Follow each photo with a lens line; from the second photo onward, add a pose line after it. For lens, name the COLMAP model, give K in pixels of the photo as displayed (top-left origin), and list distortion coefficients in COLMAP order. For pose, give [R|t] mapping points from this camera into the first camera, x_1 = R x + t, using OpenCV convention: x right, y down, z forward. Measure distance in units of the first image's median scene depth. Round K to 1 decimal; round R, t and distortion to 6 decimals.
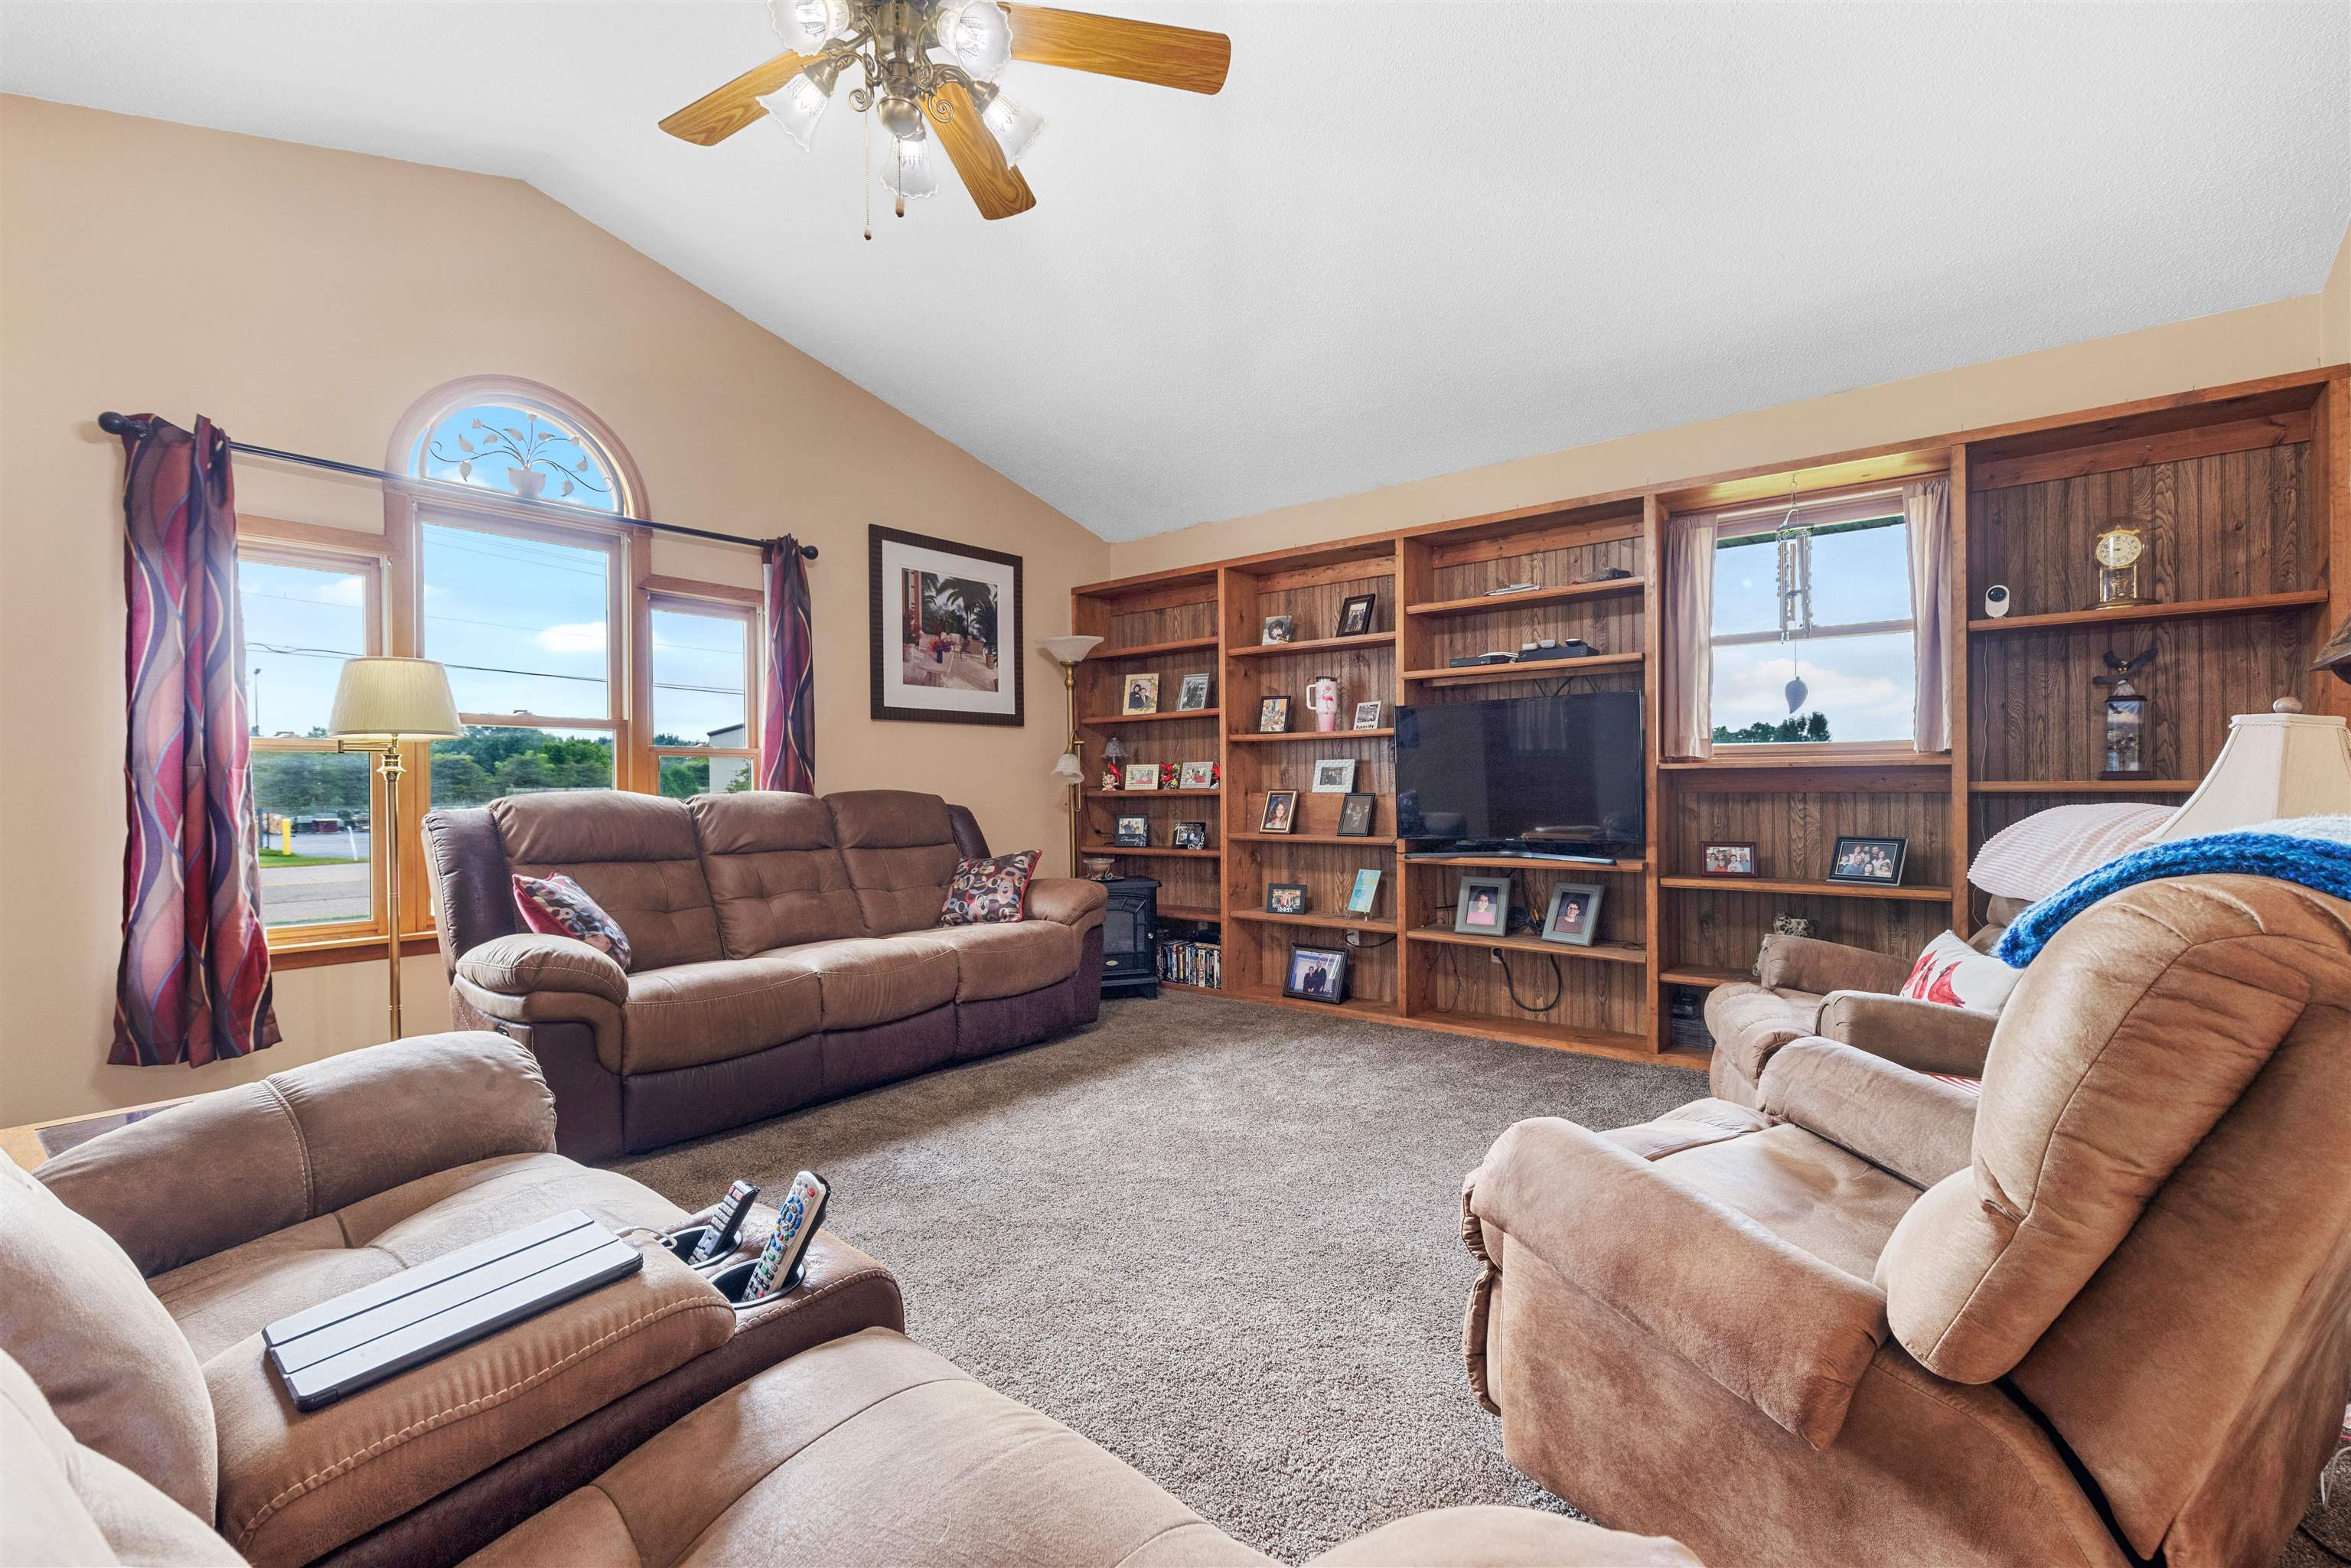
lens RADIAL K [[1060.4, 0, 1171.8], [0, 1060.4, 791.6], [0, 0, 1]] dist [0.001551, -0.000171]
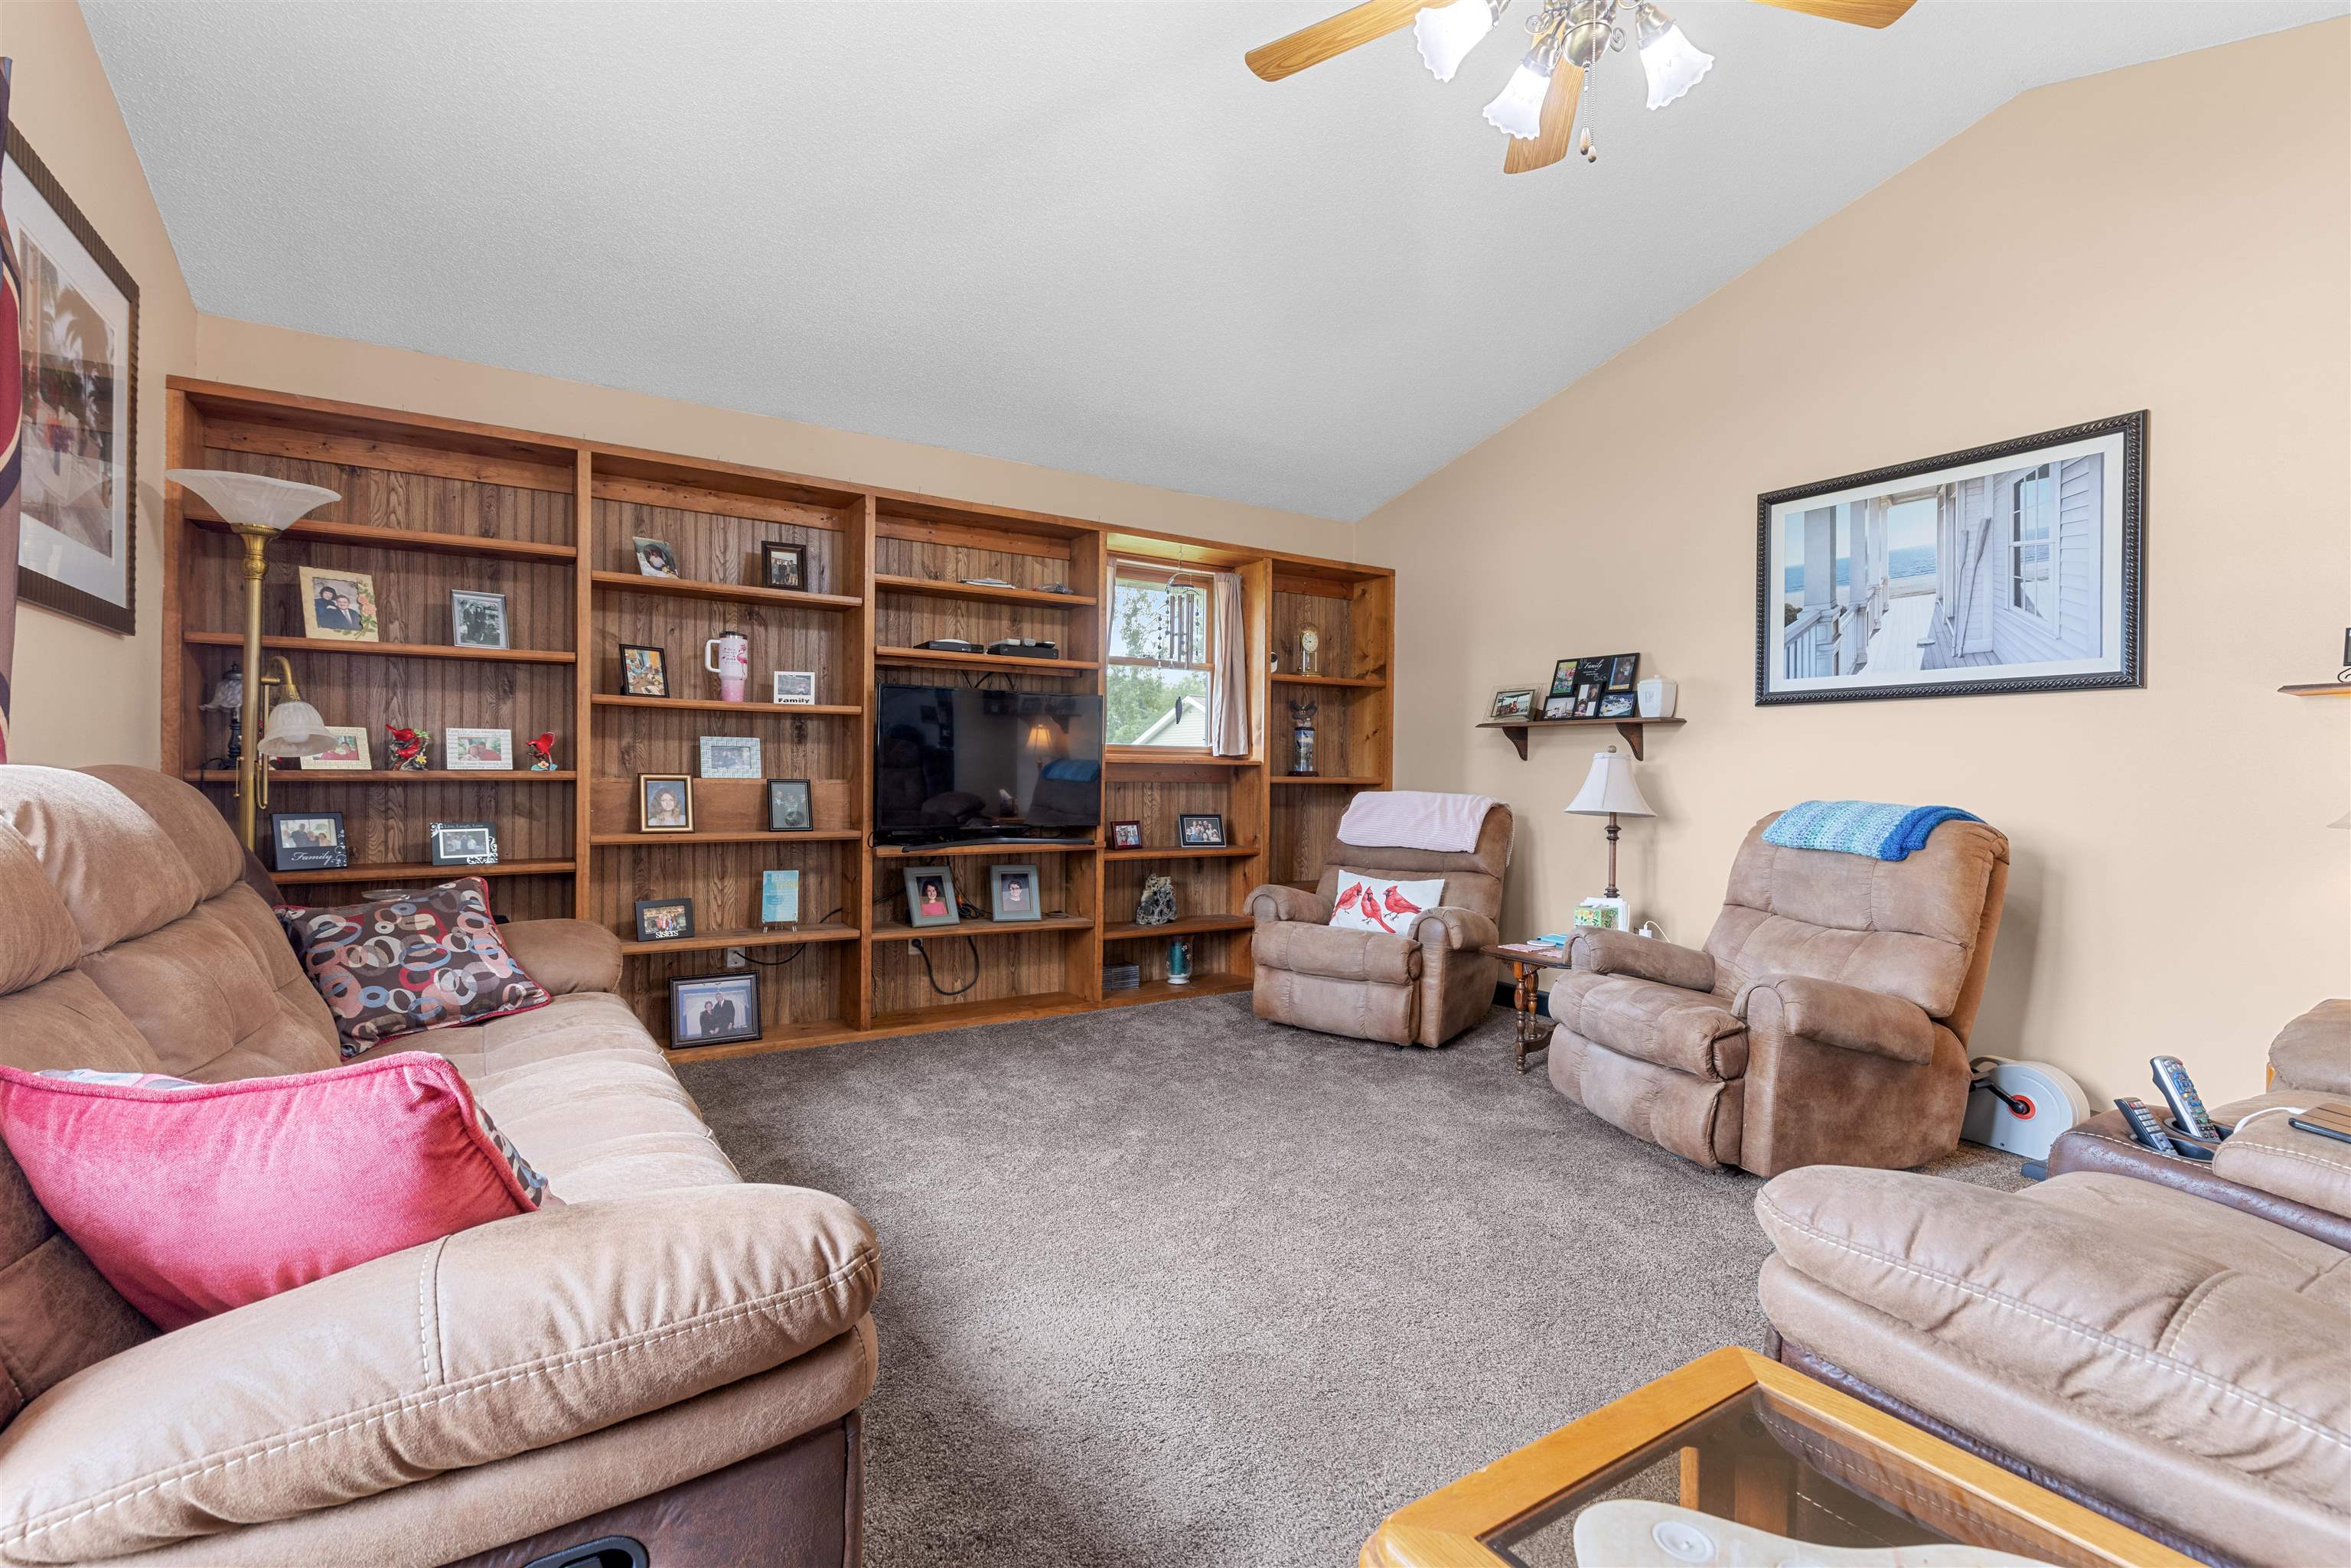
lens RADIAL K [[1038.5, 0, 1172.3], [0, 1038.5, 776.6], [0, 0, 1]] dist [-0.001740, -0.000654]
pose [[0.308100, 0.010131, 0.951300, -0.542609], [-0.007993, 0.999936, -0.008060, 0.003781], [-0.951320, -0.005120, 0.308161, 0.490475]]
